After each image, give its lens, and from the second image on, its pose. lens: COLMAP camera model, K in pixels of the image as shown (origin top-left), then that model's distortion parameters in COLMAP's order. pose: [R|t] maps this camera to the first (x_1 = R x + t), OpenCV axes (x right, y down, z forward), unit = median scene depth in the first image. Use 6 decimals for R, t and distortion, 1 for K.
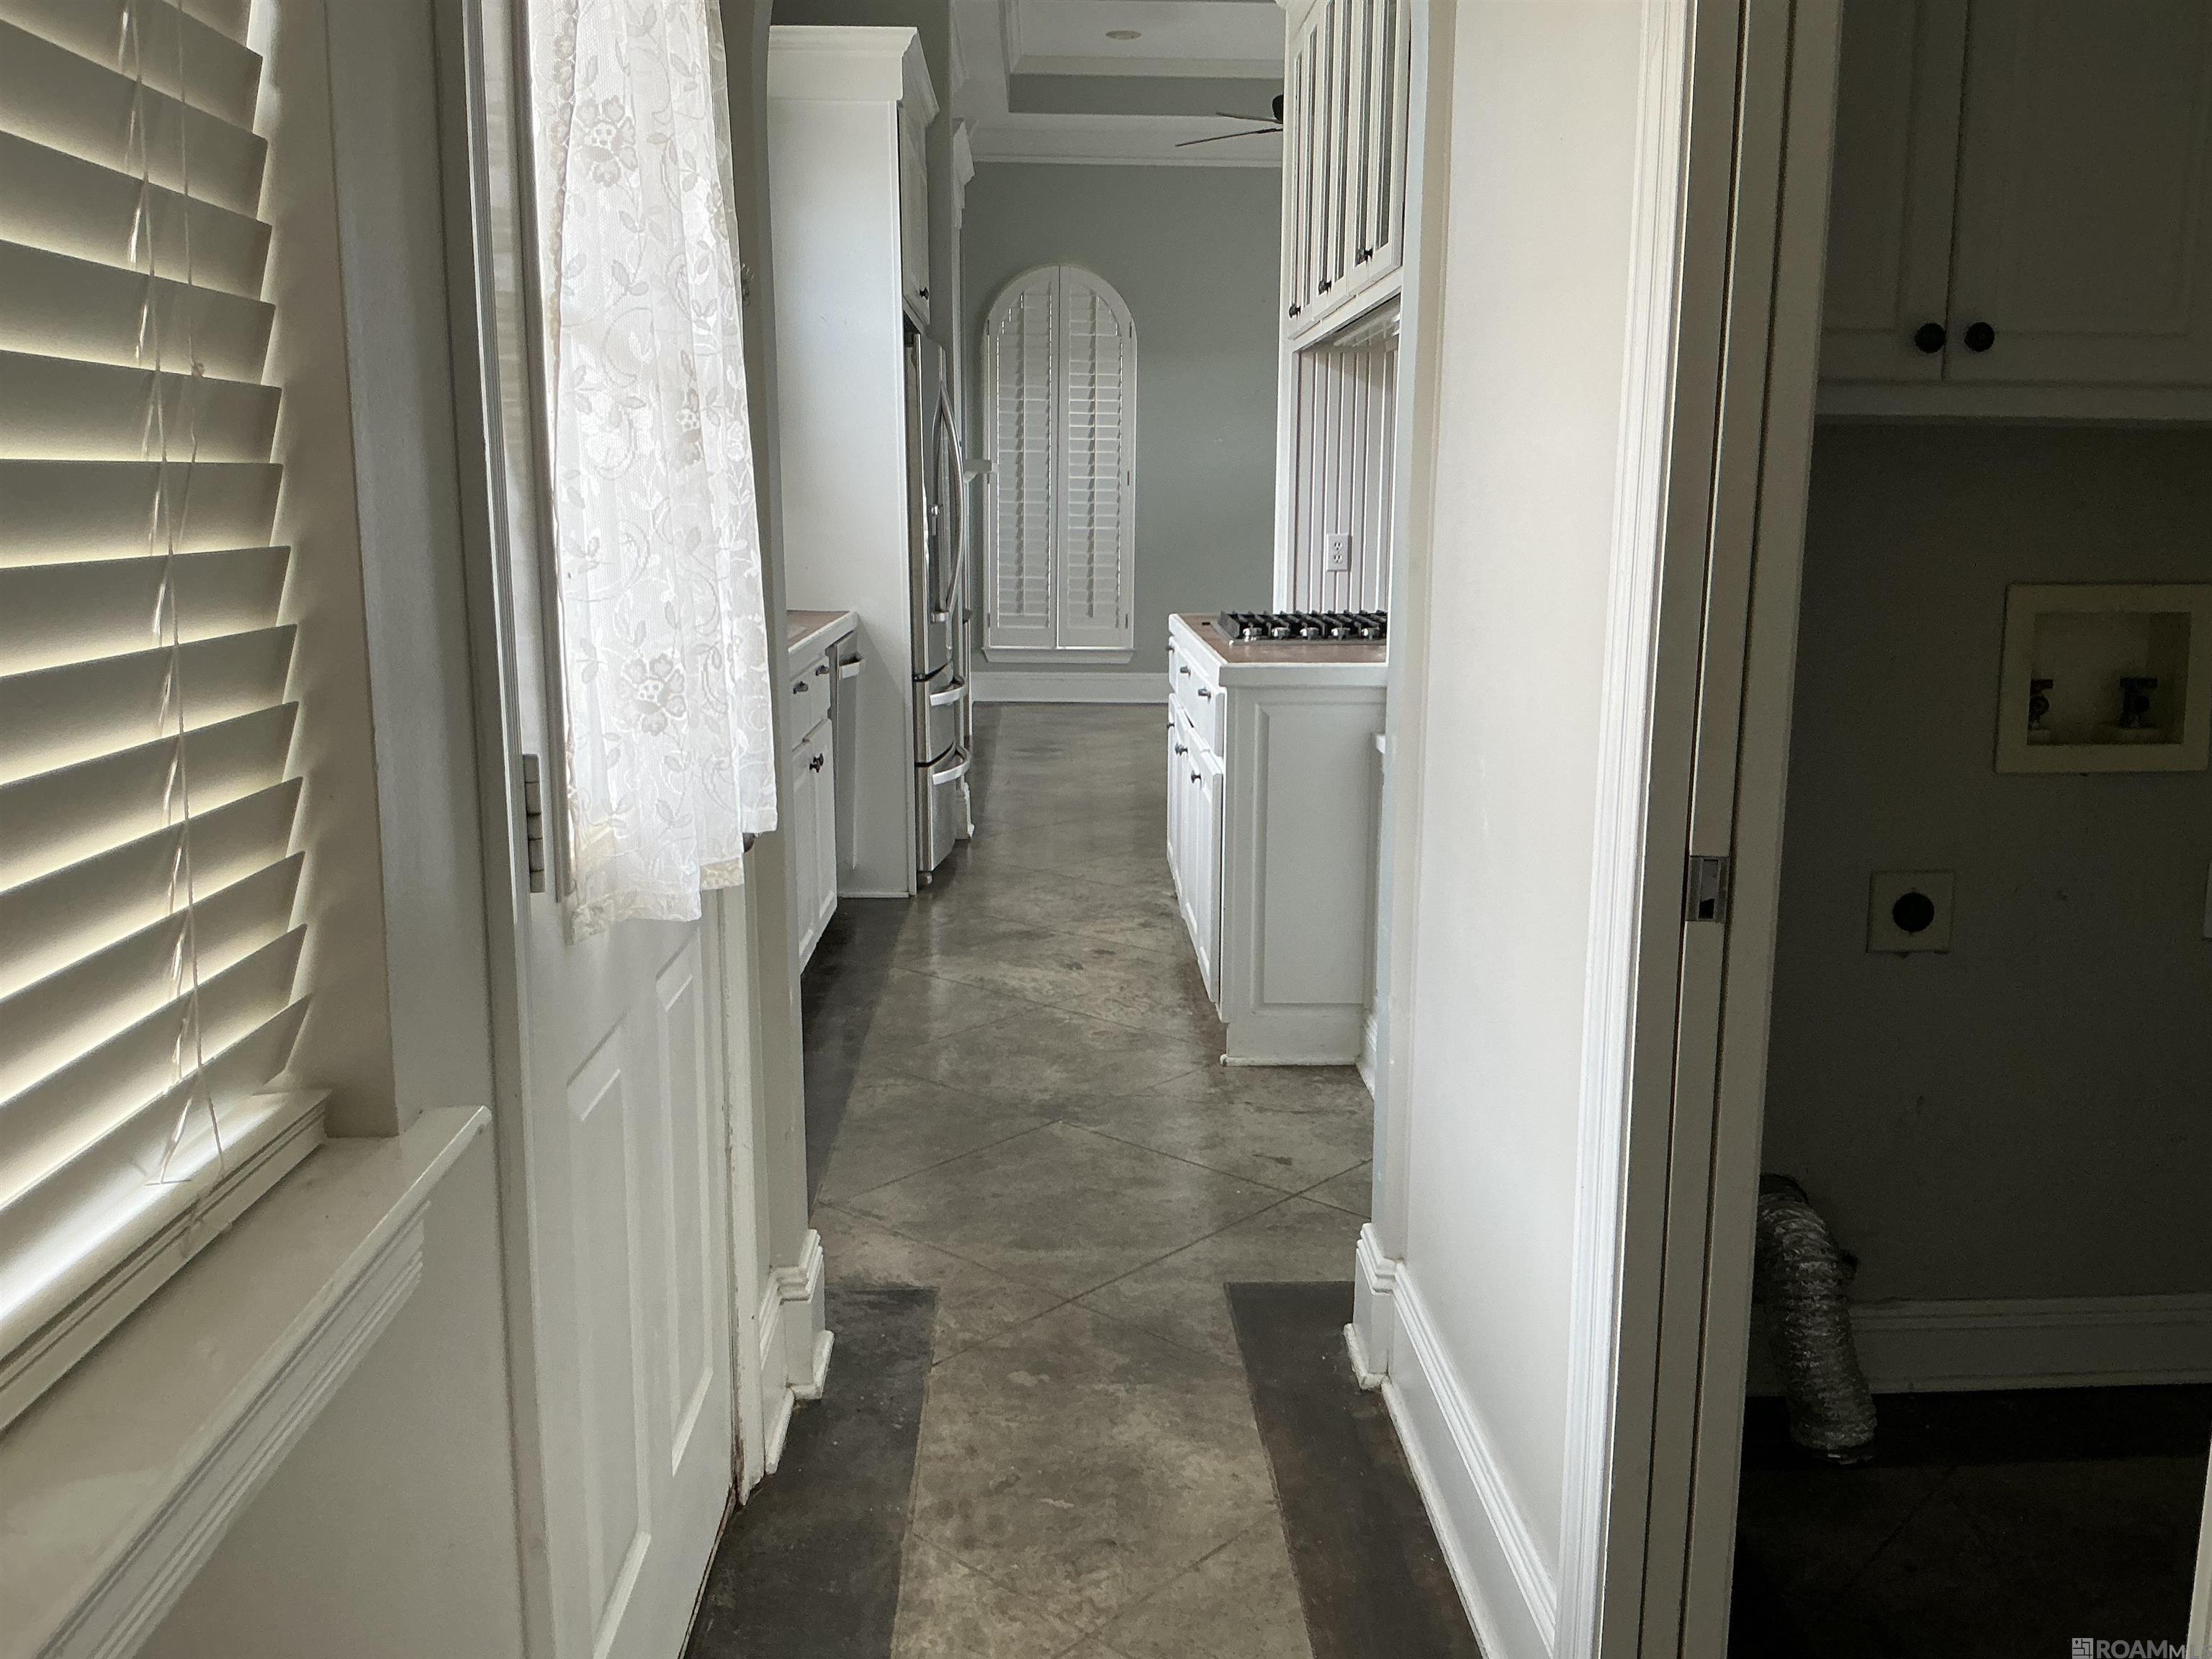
lens RADIAL K [[1850.1, 0, 1107.4], [0, 1850.1, 831.8], [0, 0, 1]] dist [0.075149, -0.162636]
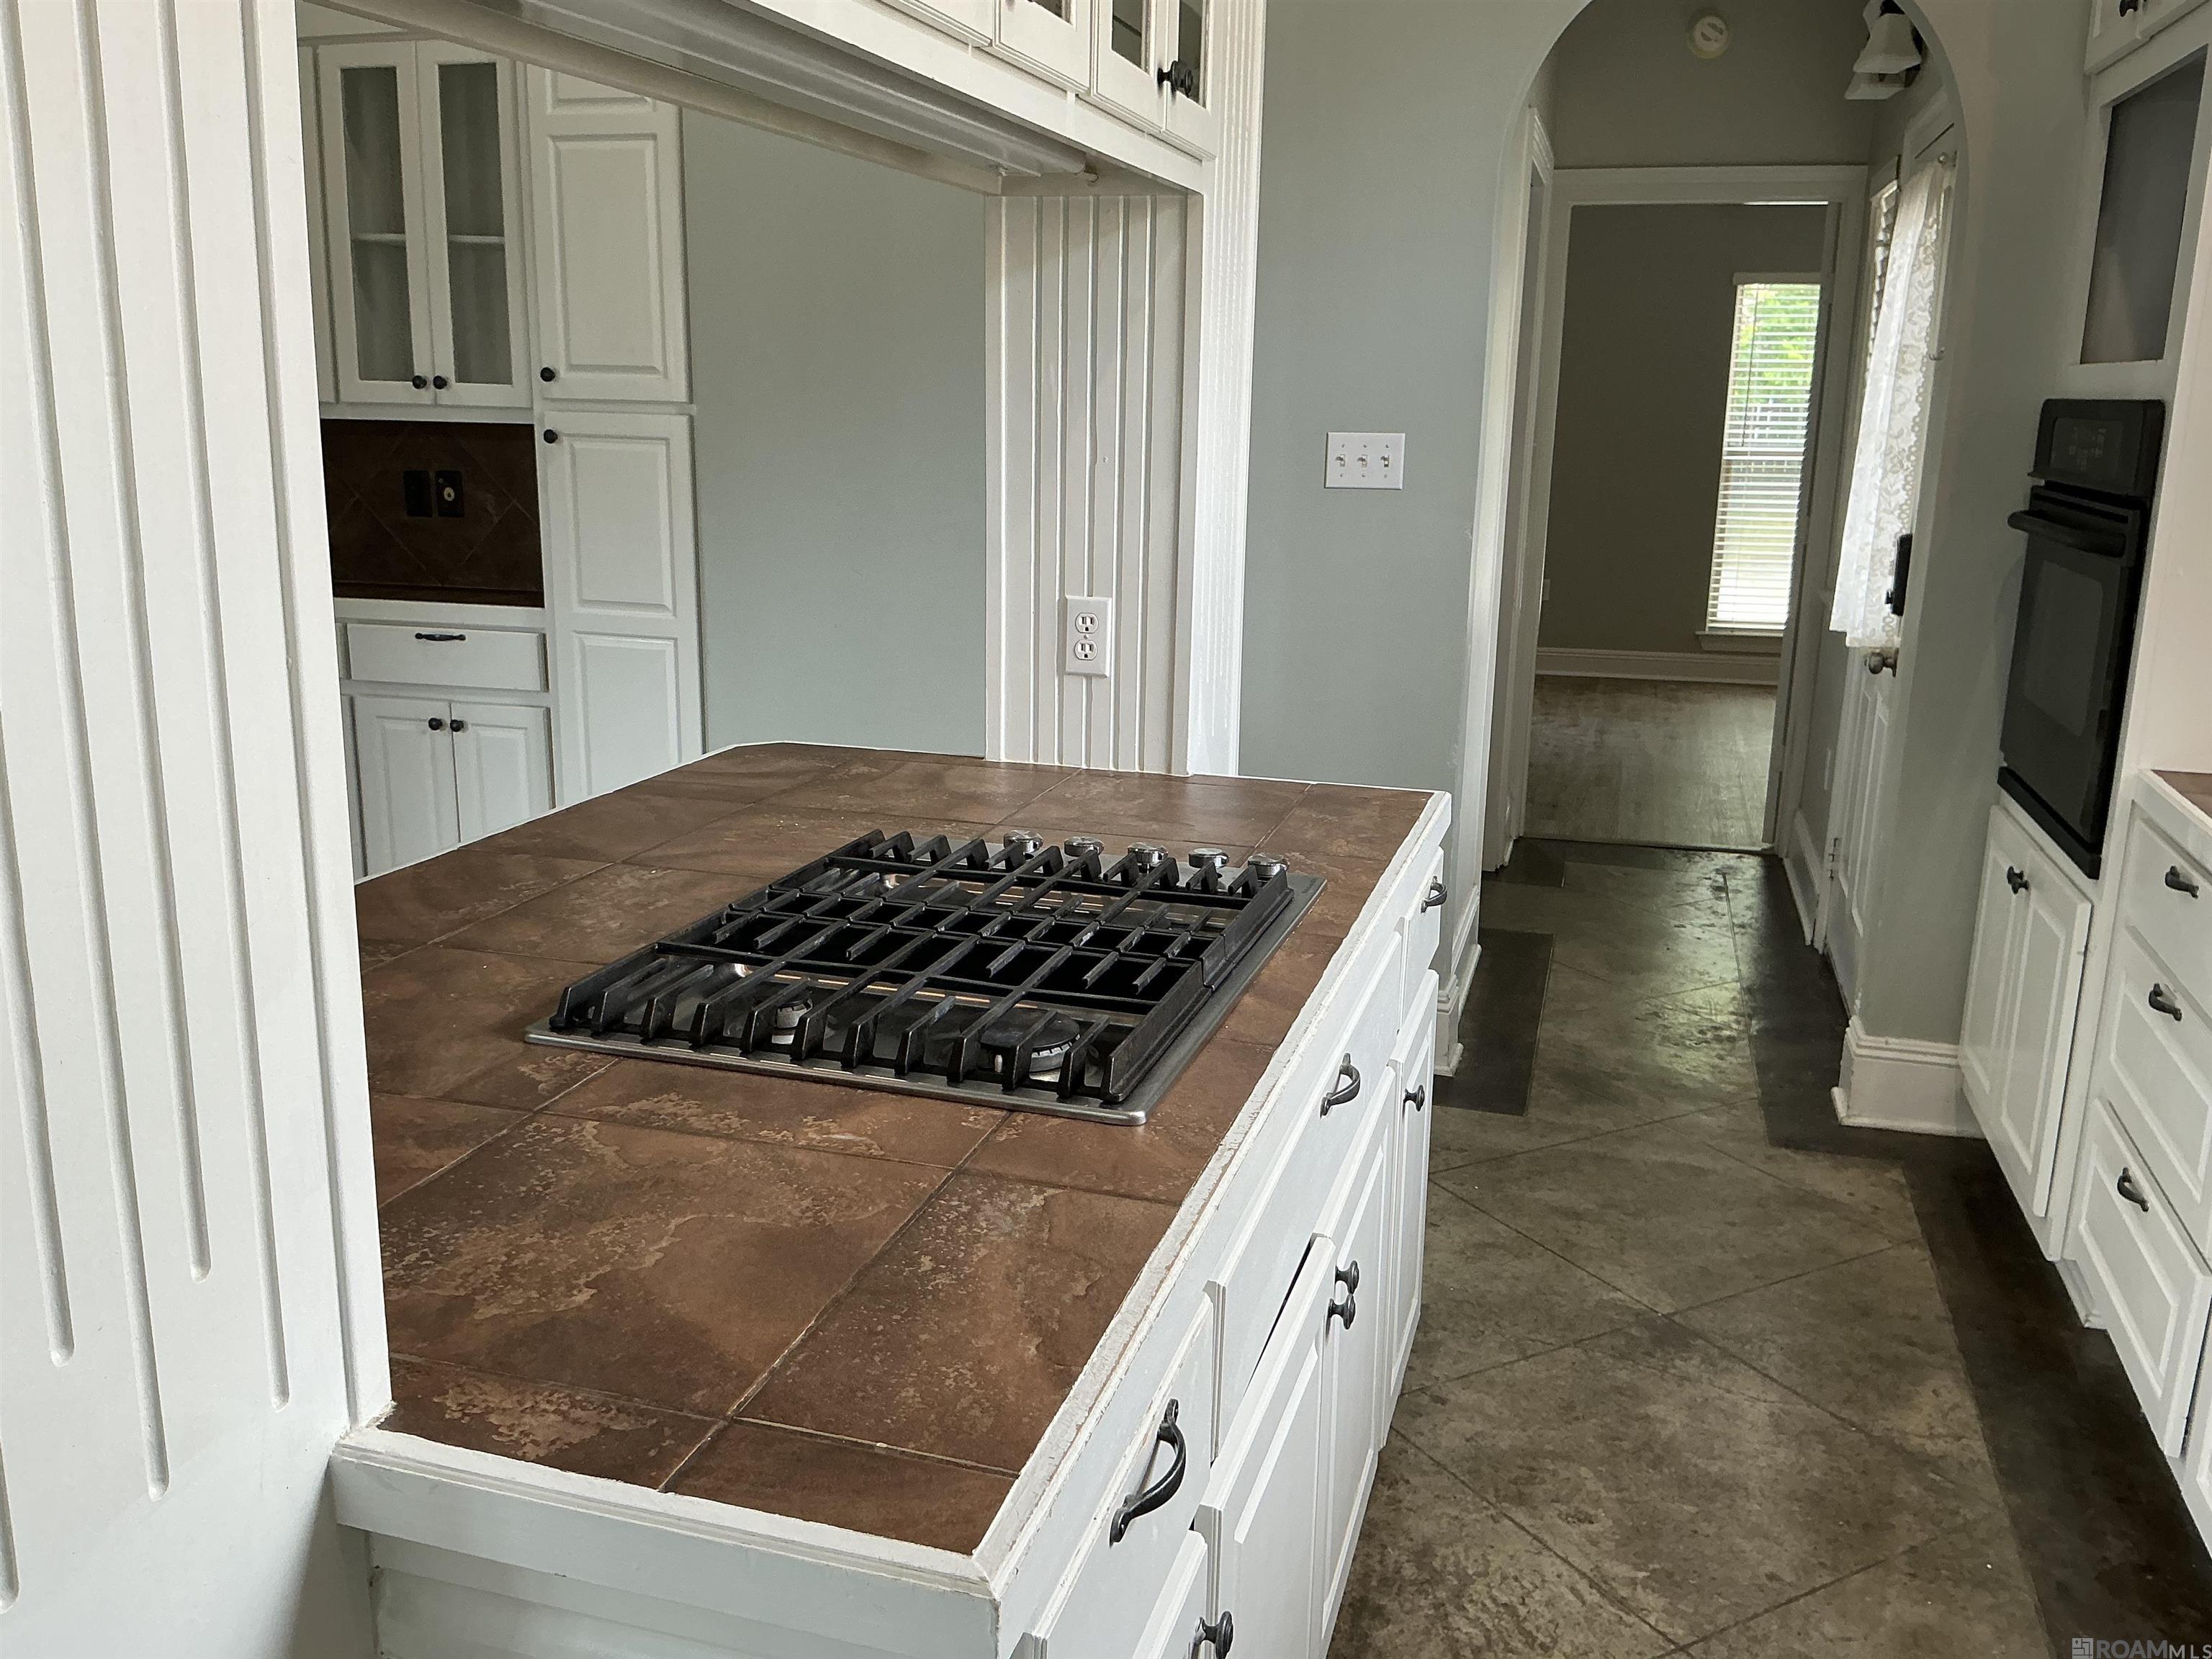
lens RADIAL K [[1850.1, 0, 1100.5], [0, 1850.1, 820.0], [0, 0, 1]] dist [0.075149, -0.162636]
pose [[-0.948870, -0.094762, 0.301107, -0.018560], [0.032509, 0.919471, 0.391811, -0.351561], [-0.313988, 0.381566, -0.869378, 1.675936]]
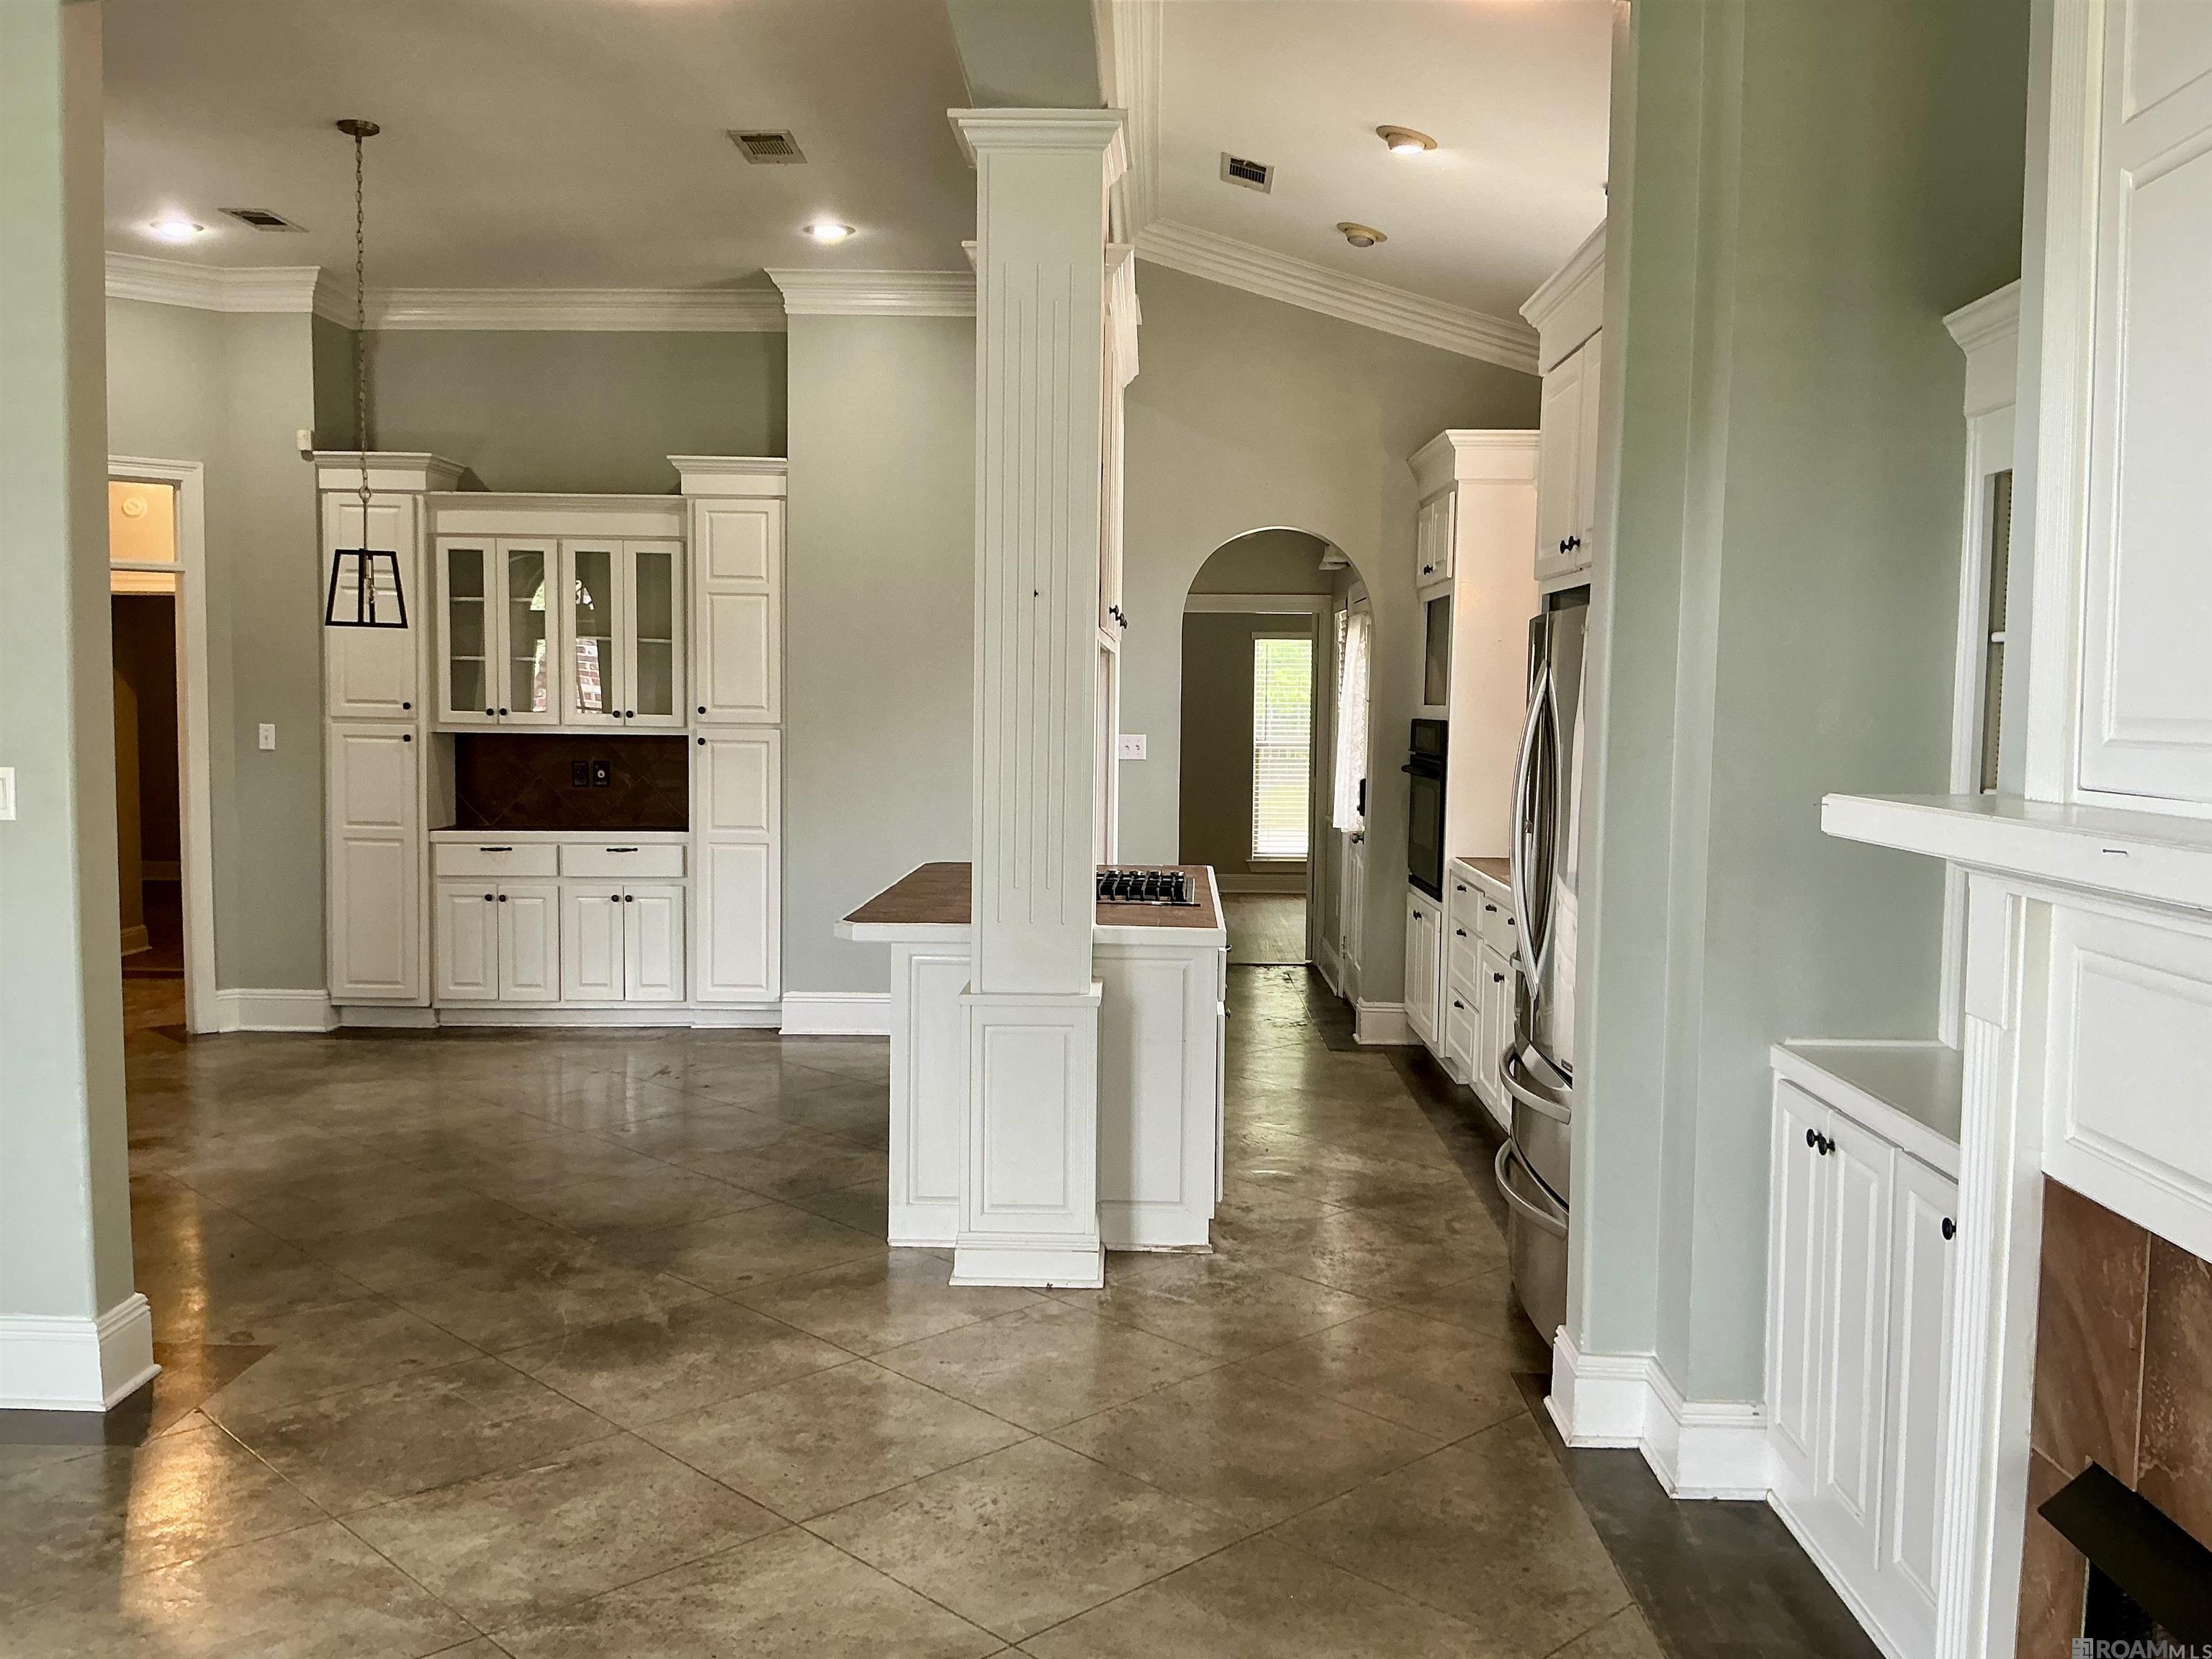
lens RADIAL K [[1850.1, 0, 1105.8], [0, 1850.1, 820.6], [0, 0, 1]] dist [0.075149, -0.162636]
pose [[-0.997952, -0.024104, 0.059254, 0.062061], [-0.008978, 0.969899, 0.243343, -0.573971], [-0.063336, 0.242313, -0.968129, 2.792620]]
